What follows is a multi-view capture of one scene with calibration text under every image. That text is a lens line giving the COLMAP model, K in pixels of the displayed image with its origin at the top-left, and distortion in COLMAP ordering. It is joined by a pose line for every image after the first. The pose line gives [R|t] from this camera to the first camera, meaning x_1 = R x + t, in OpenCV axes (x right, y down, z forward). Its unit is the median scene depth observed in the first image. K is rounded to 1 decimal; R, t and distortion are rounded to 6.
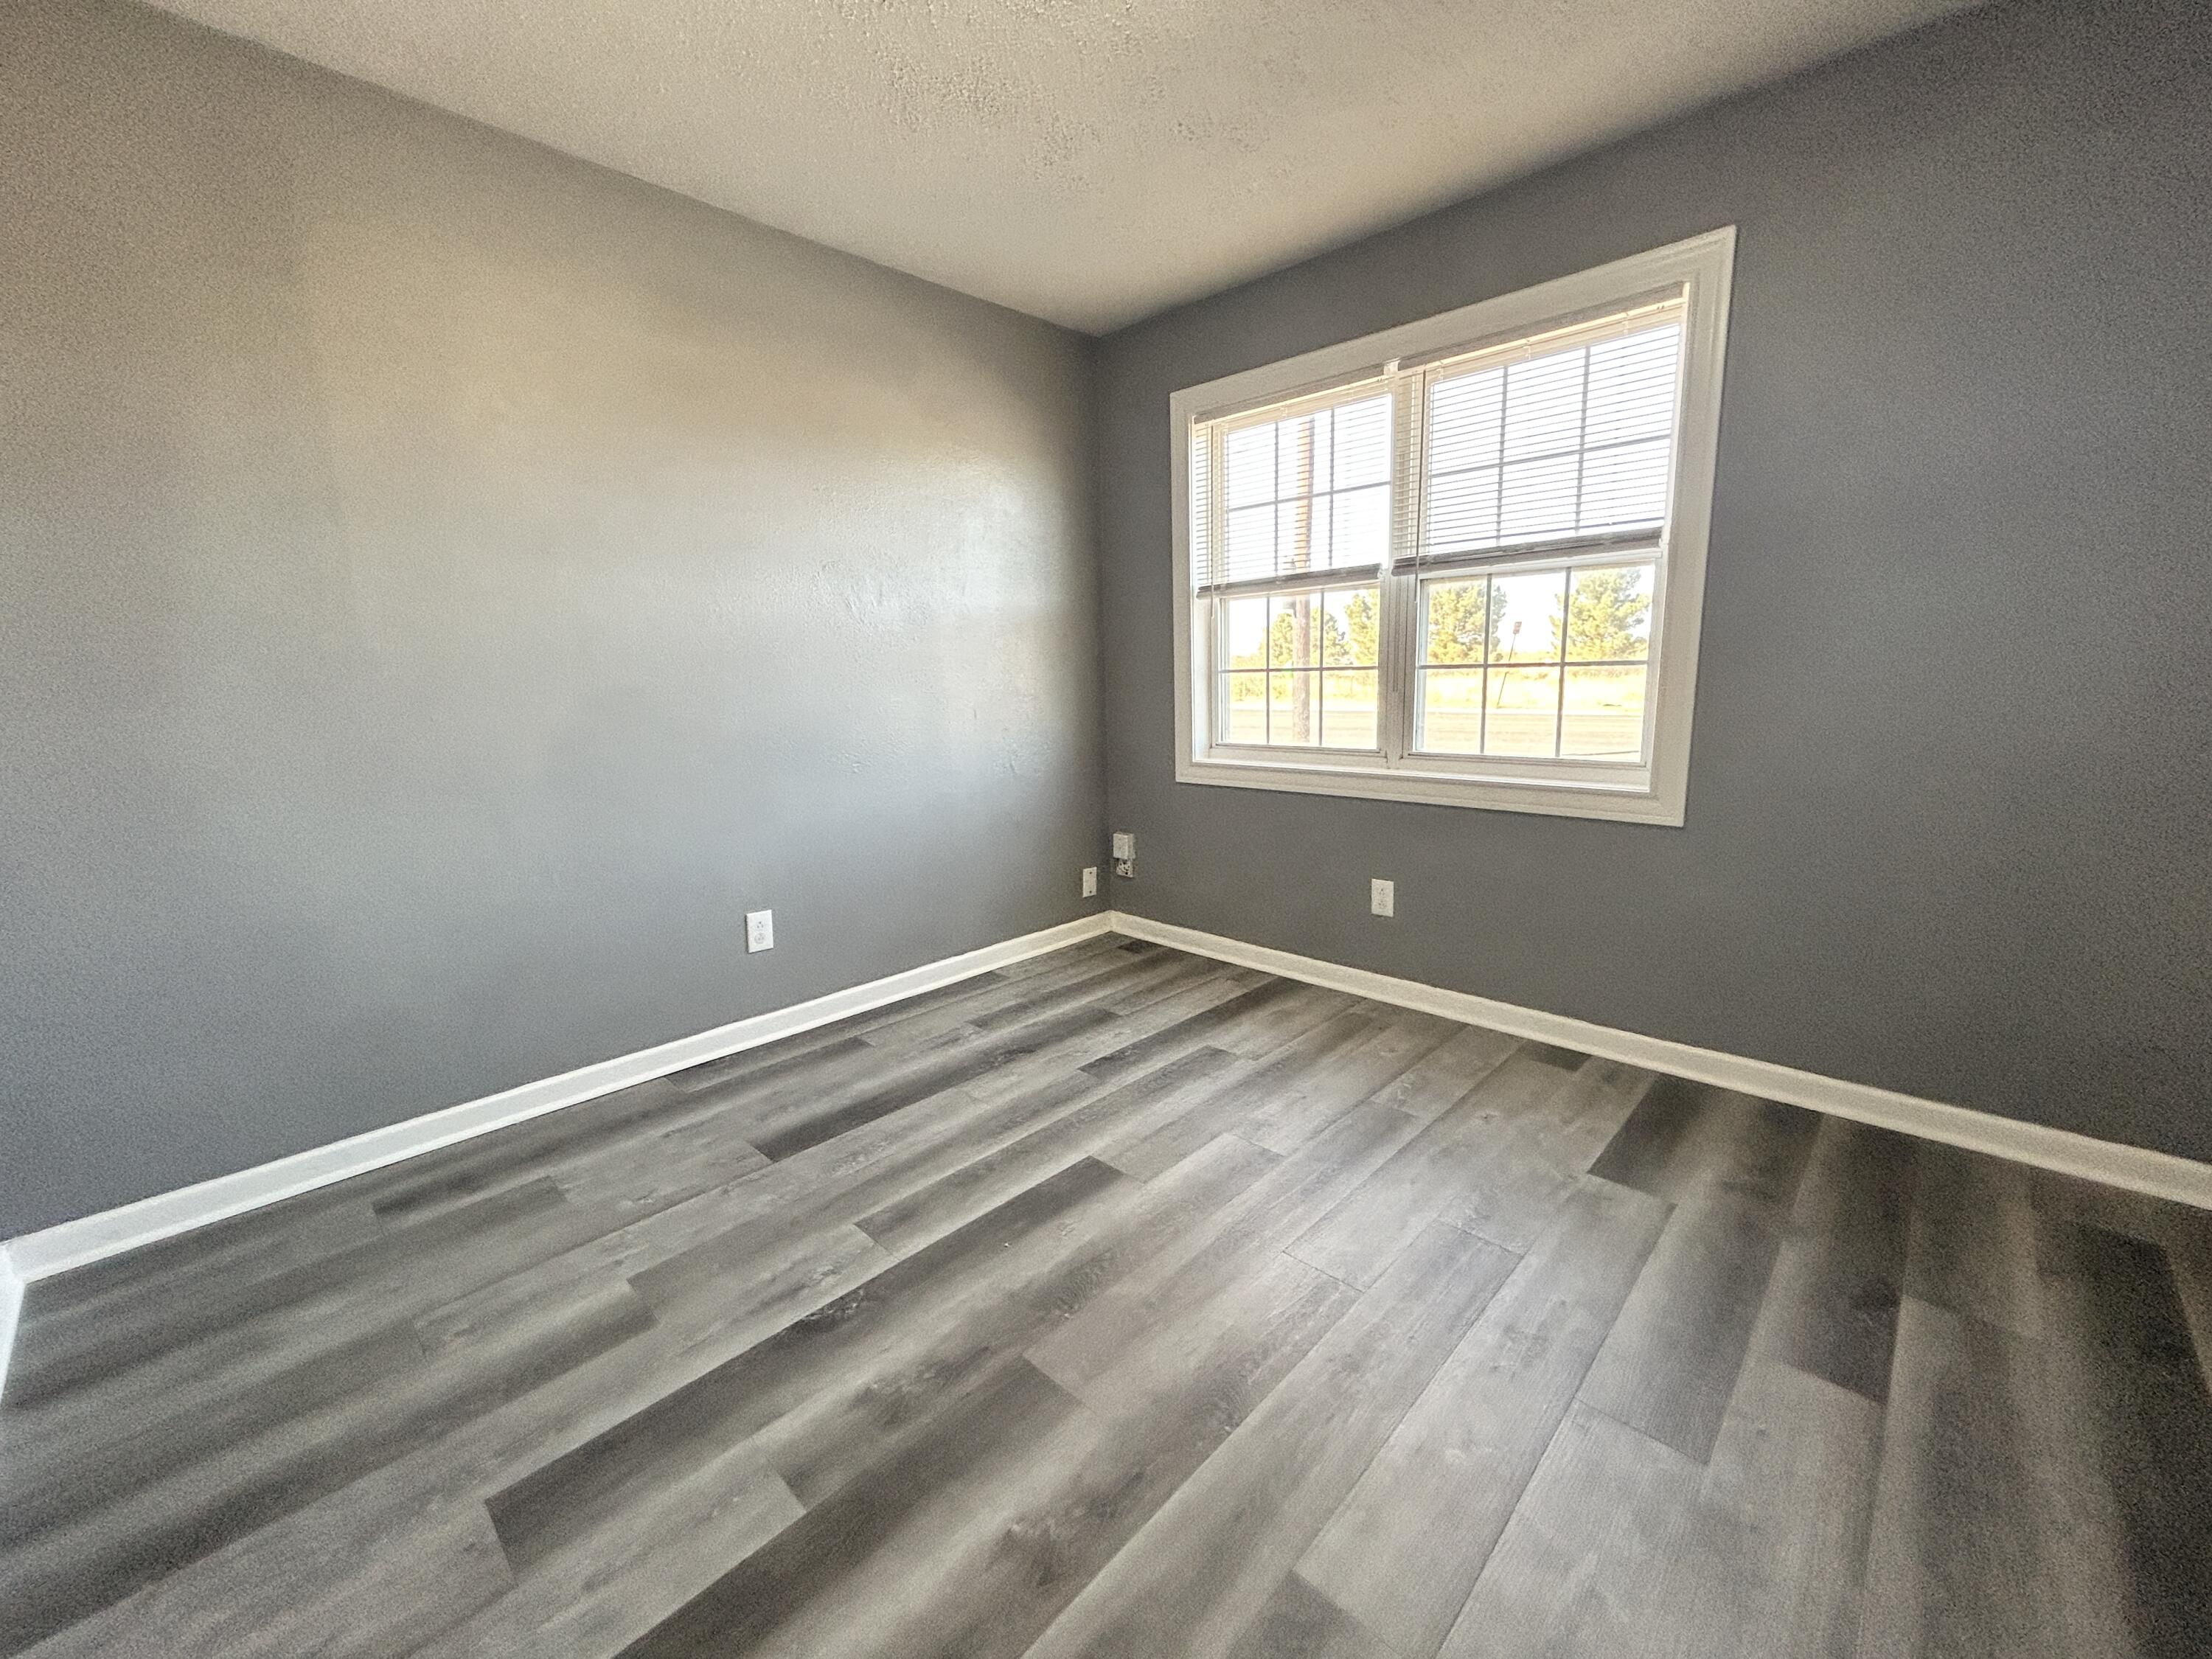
lens RADIAL K [[885.3, 0, 1107.2], [0, 885.3, 832.9], [0, 0, 1]] dist [-0.003169, -0.000370]
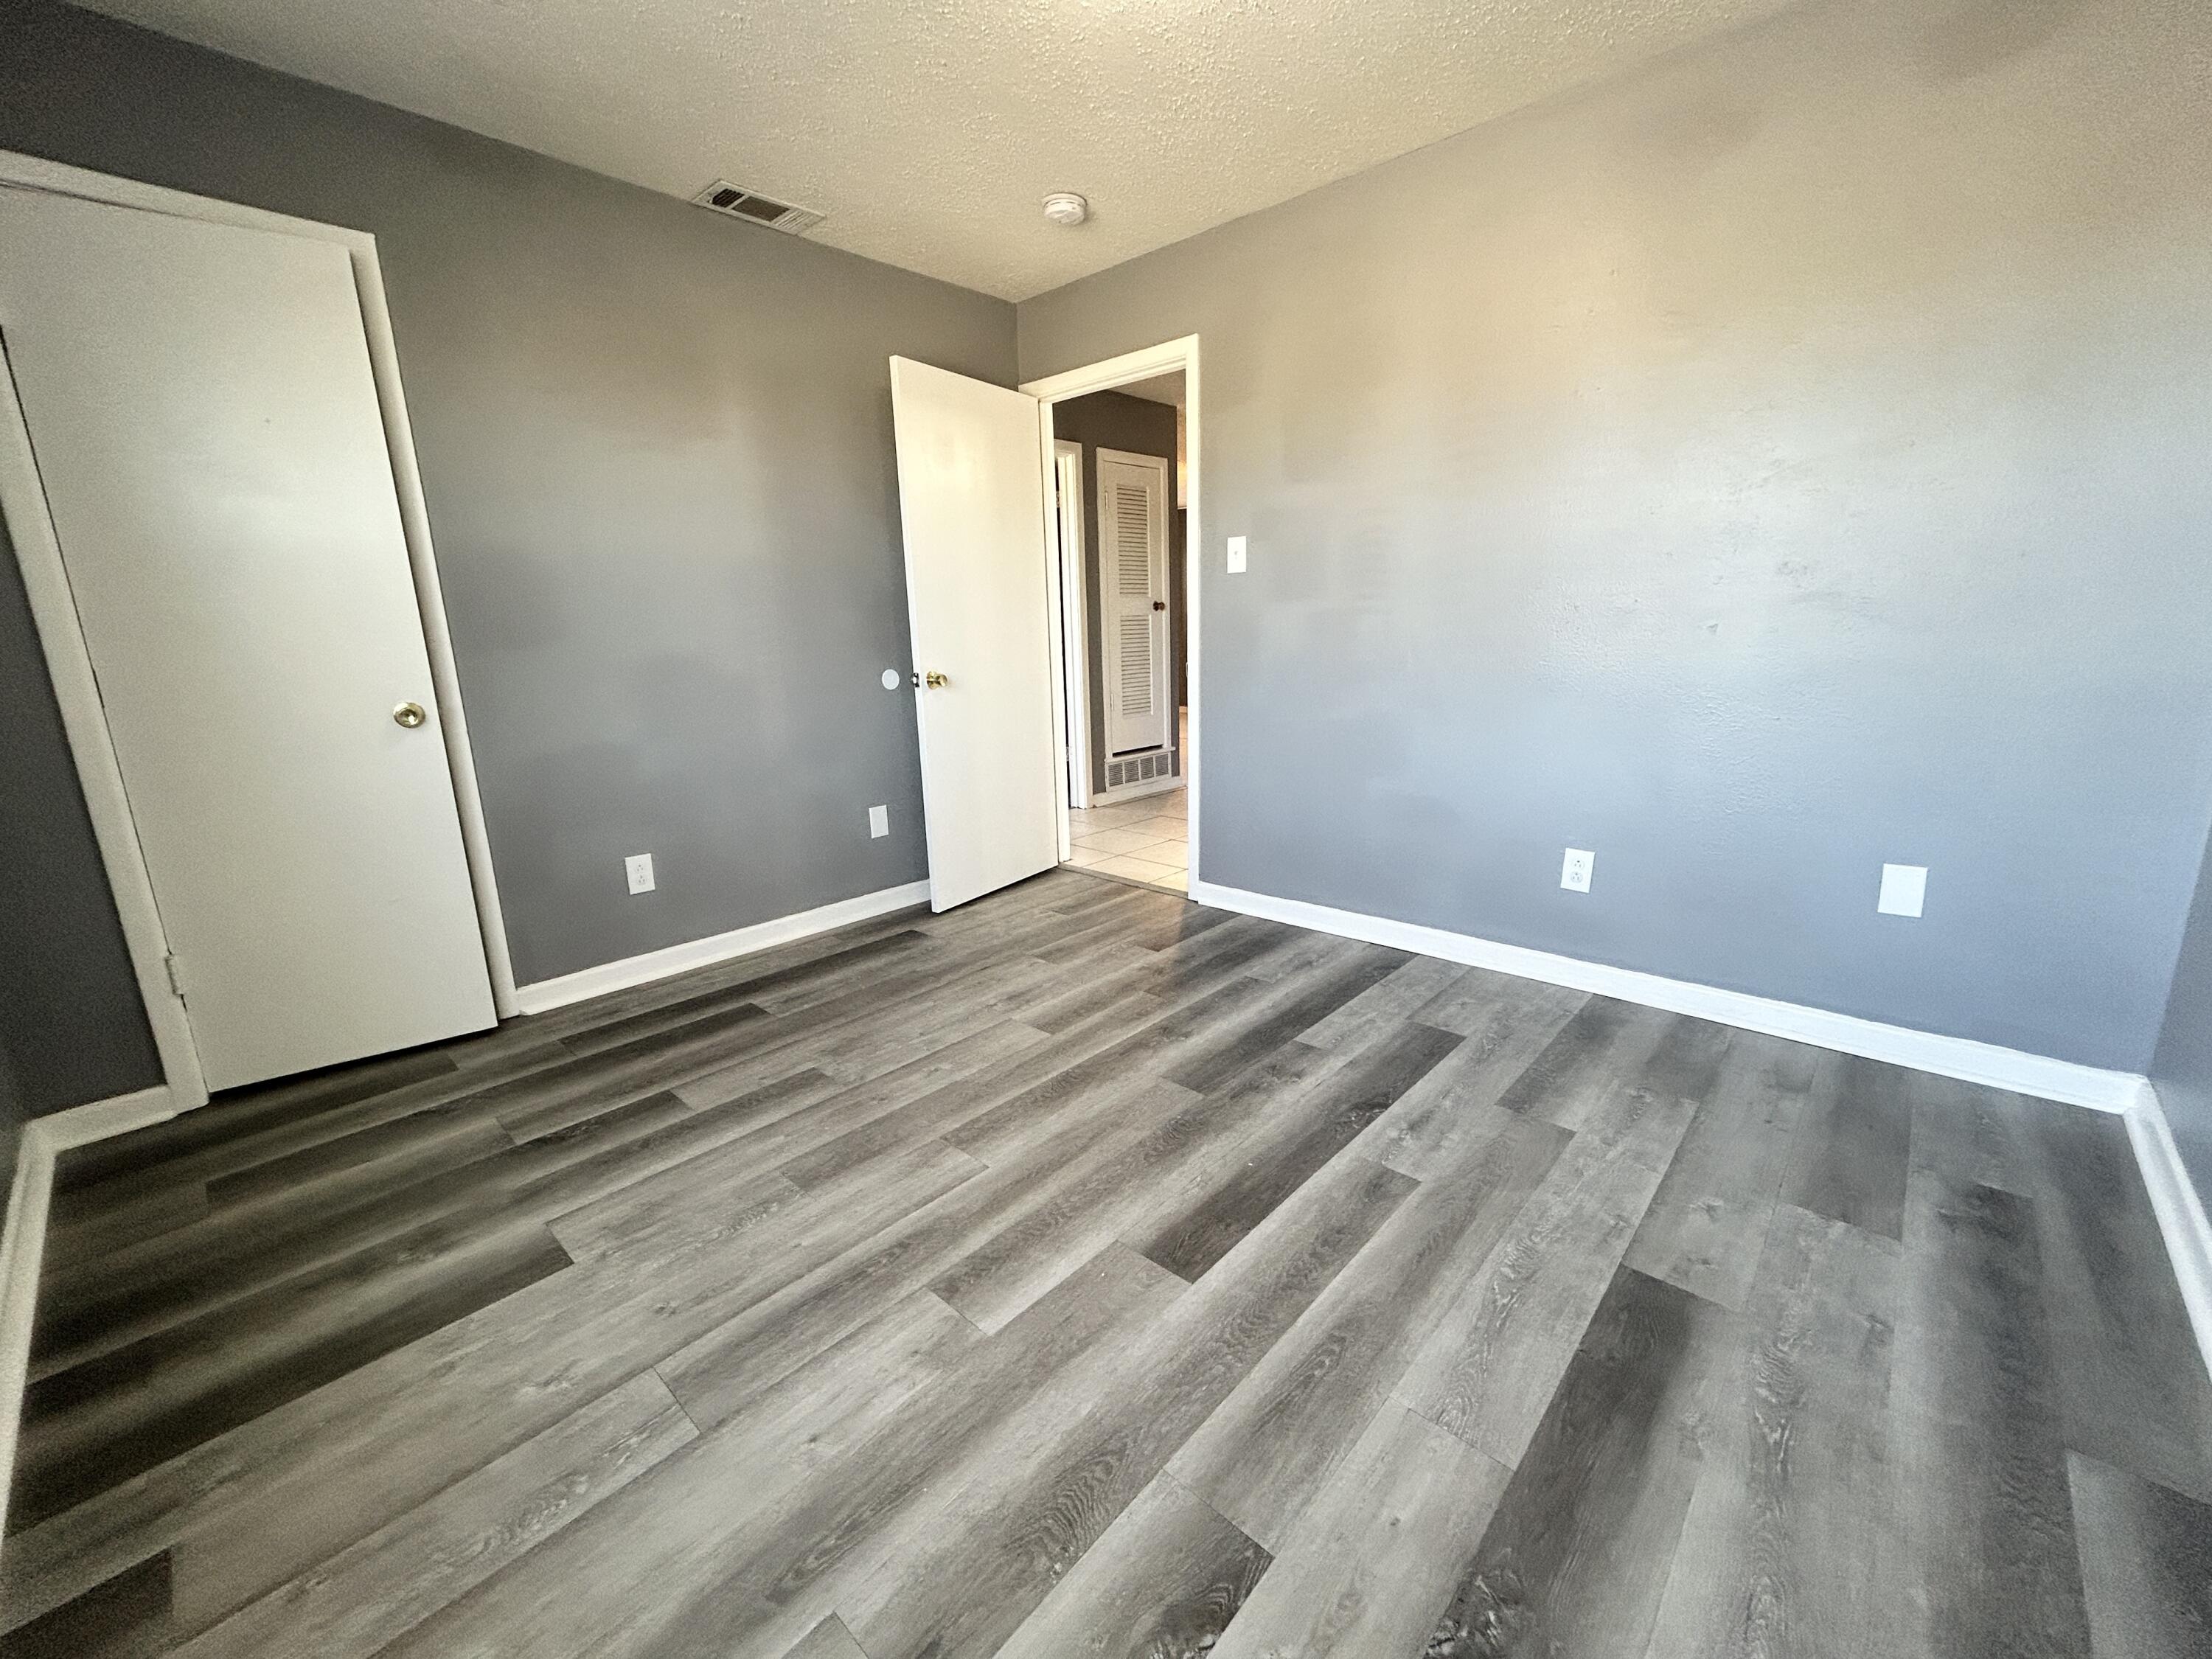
lens RADIAL K [[885.3, 0, 1103.9], [0, 885.3, 822.0], [0, 0, 1]] dist [-0.003169, -0.000370]
pose [[-0.998564, 0.053330, -0.005110, 0.037425], [0.046865, 0.915740, 0.399028, -0.288985], [0.025960, 0.398216, -0.916924, 1.592298]]
